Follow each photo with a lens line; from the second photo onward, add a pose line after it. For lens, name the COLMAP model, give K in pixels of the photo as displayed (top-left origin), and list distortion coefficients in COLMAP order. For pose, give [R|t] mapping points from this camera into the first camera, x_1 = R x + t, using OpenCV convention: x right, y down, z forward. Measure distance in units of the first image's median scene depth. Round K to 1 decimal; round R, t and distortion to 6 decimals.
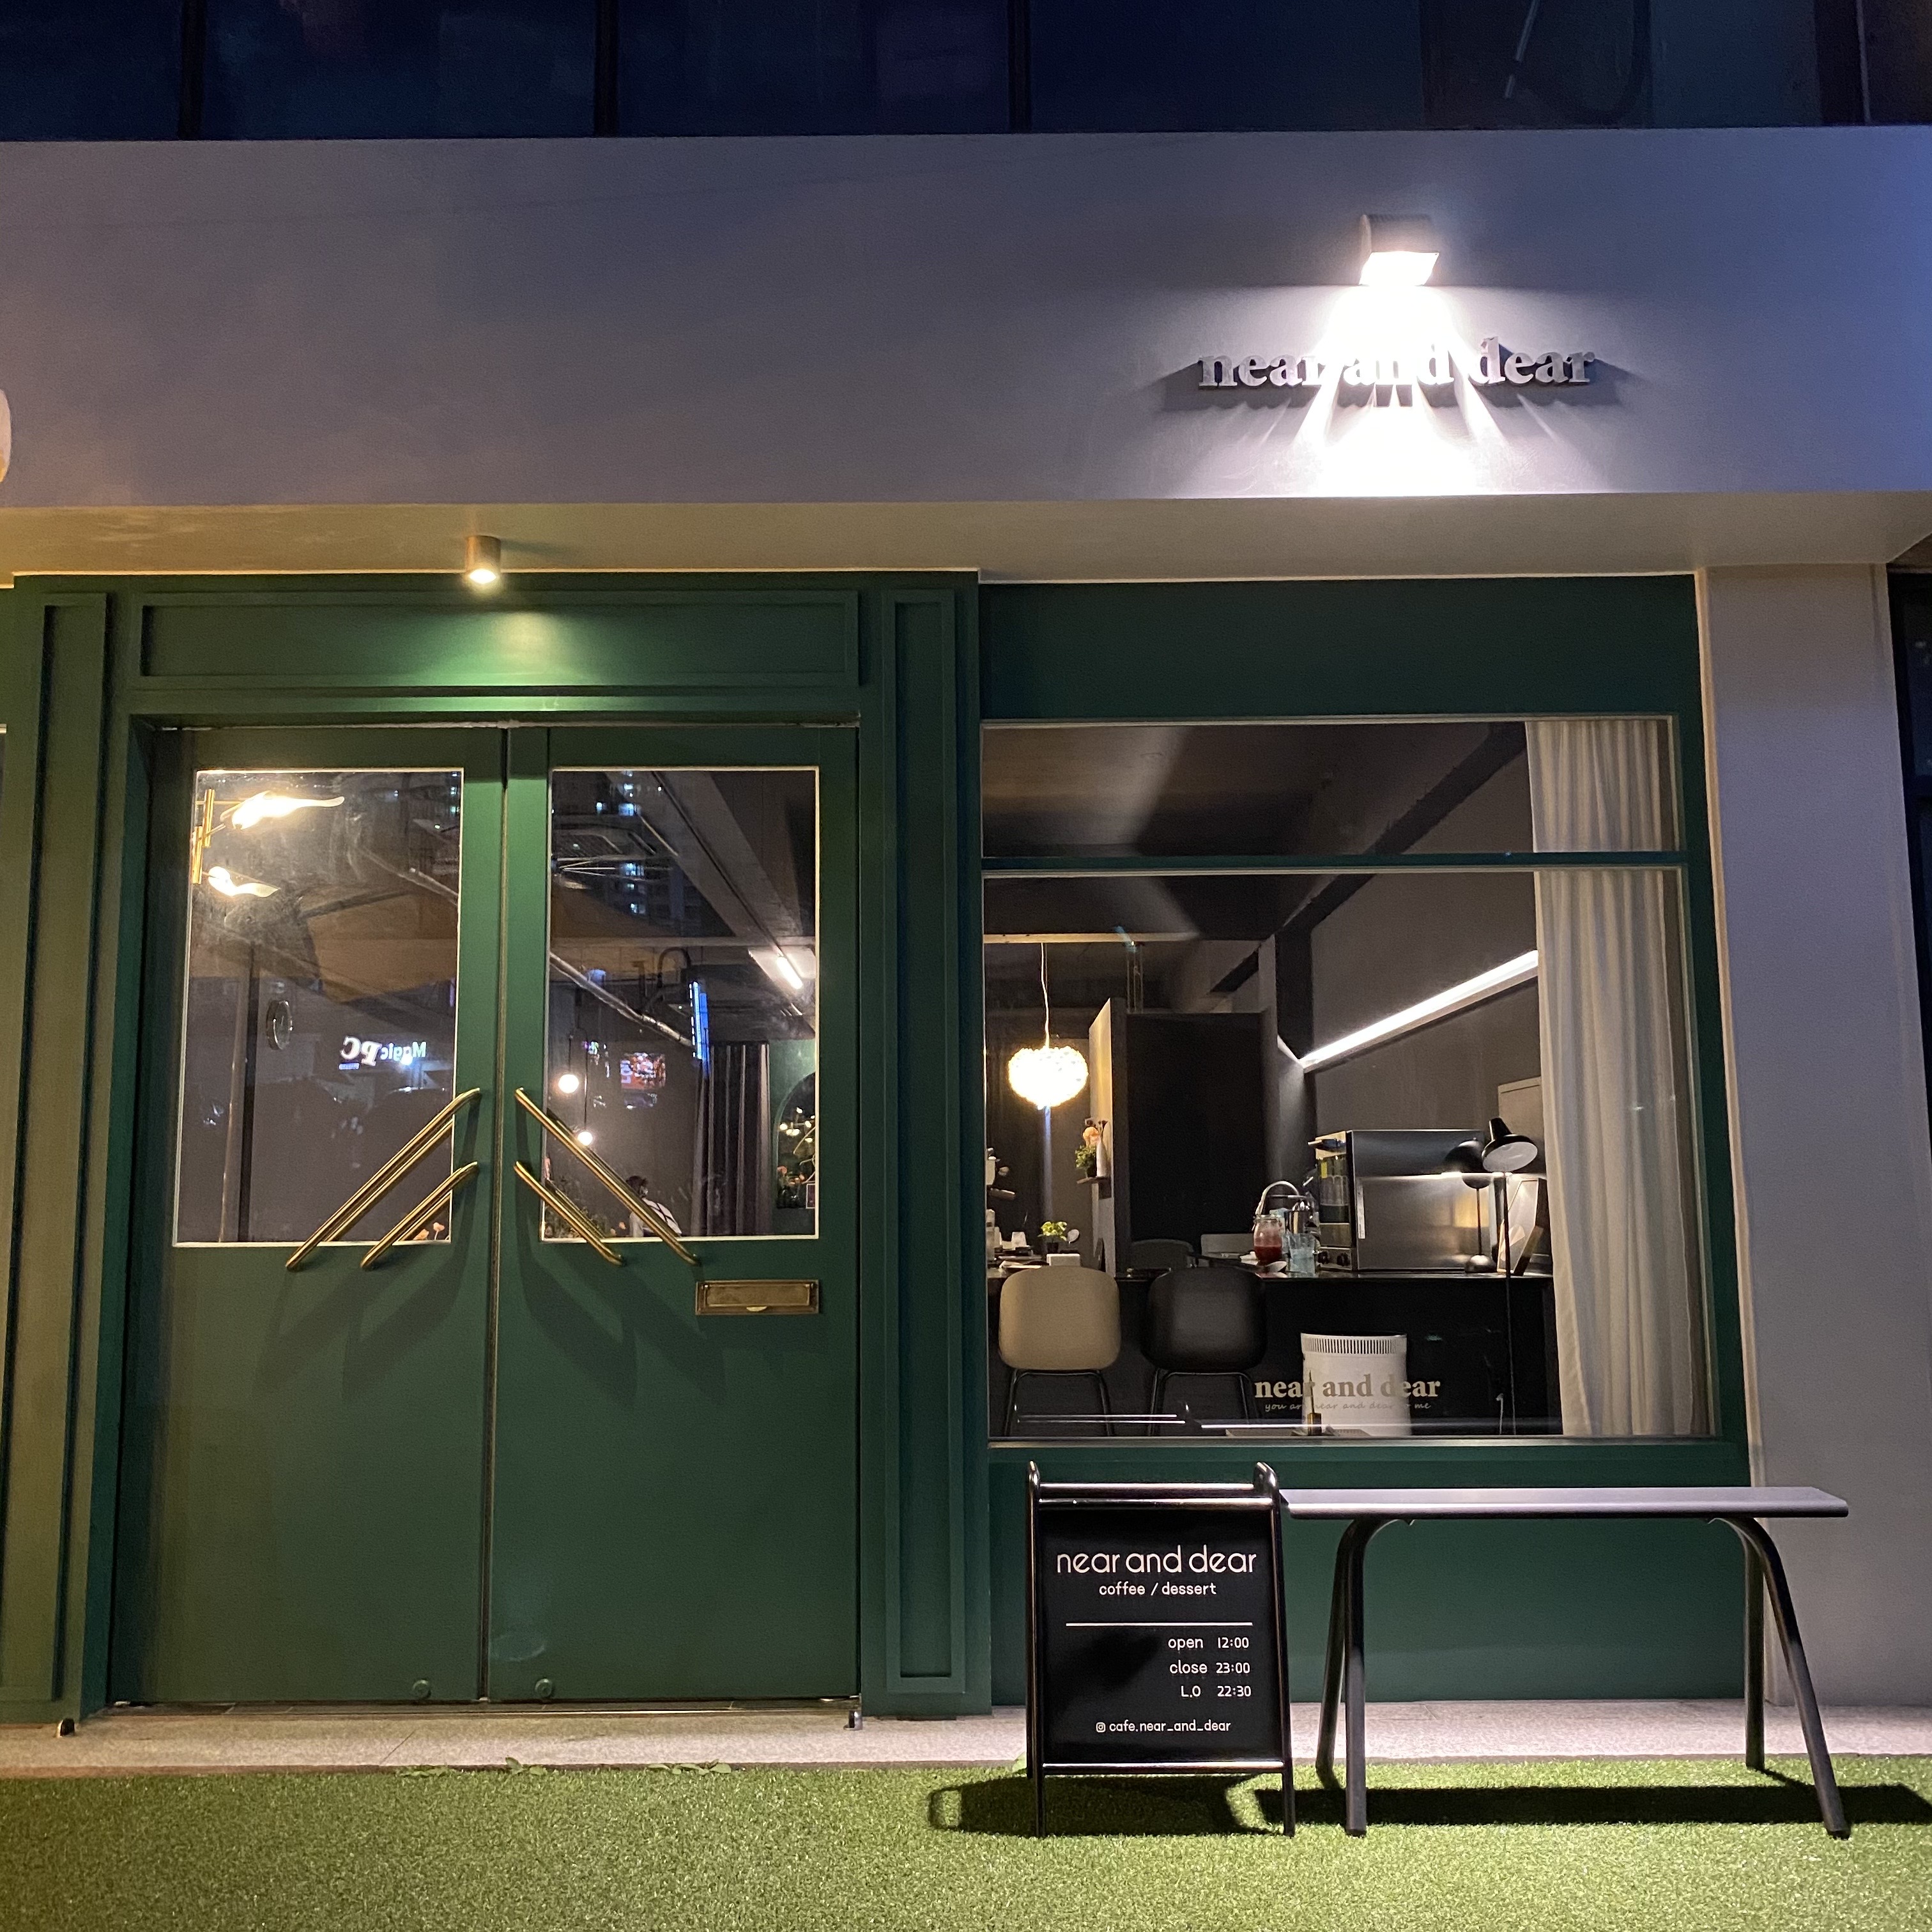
lens RADIAL K [[1978.4, 0, 966.0], [0, 1978.4, 966.0], [0, 0, 1]] dist [0.213507, -0.706857]
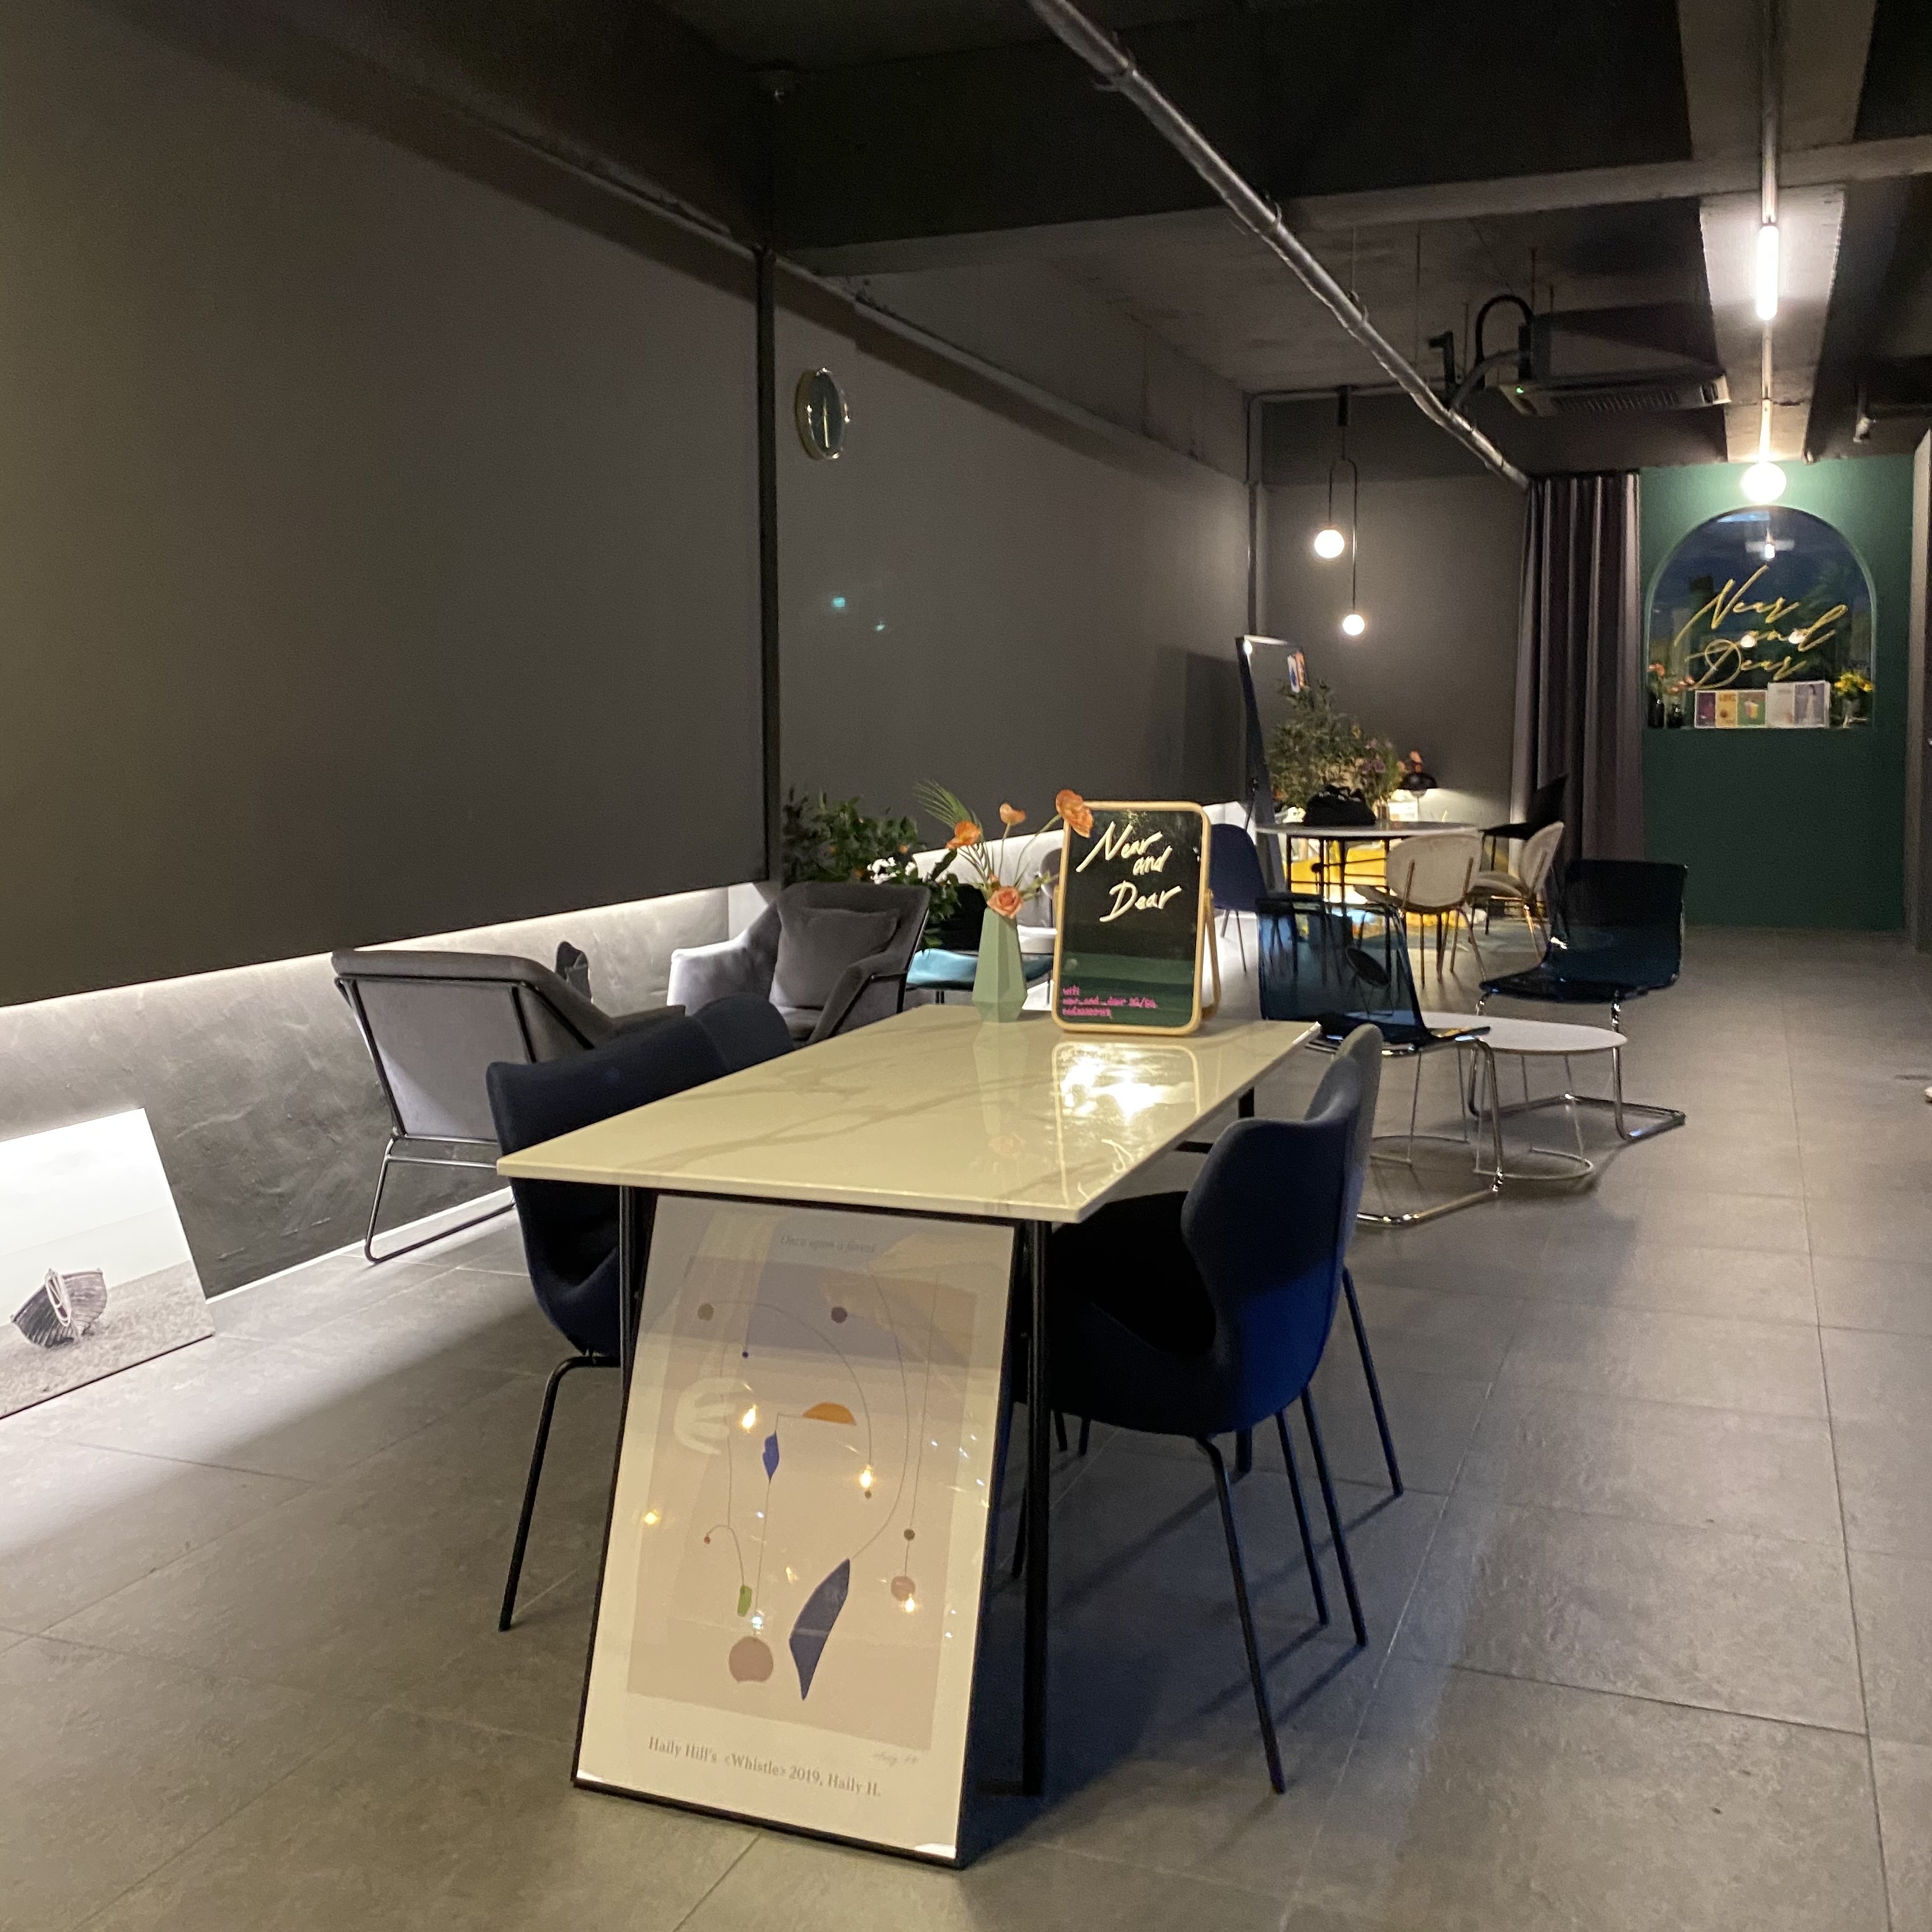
lens RADIAL K [[1978.4, 0, 966.0], [0, 1978.4, 966.0], [0, 0, 1]] dist [0.213507, -0.706857]
pose [[0.929670, 0.043785, -0.365781, -0.060126], [0.046350, 0.971119, 0.234050, 0.033559], [0.365465, -0.234543, 0.900791, 0.312600]]
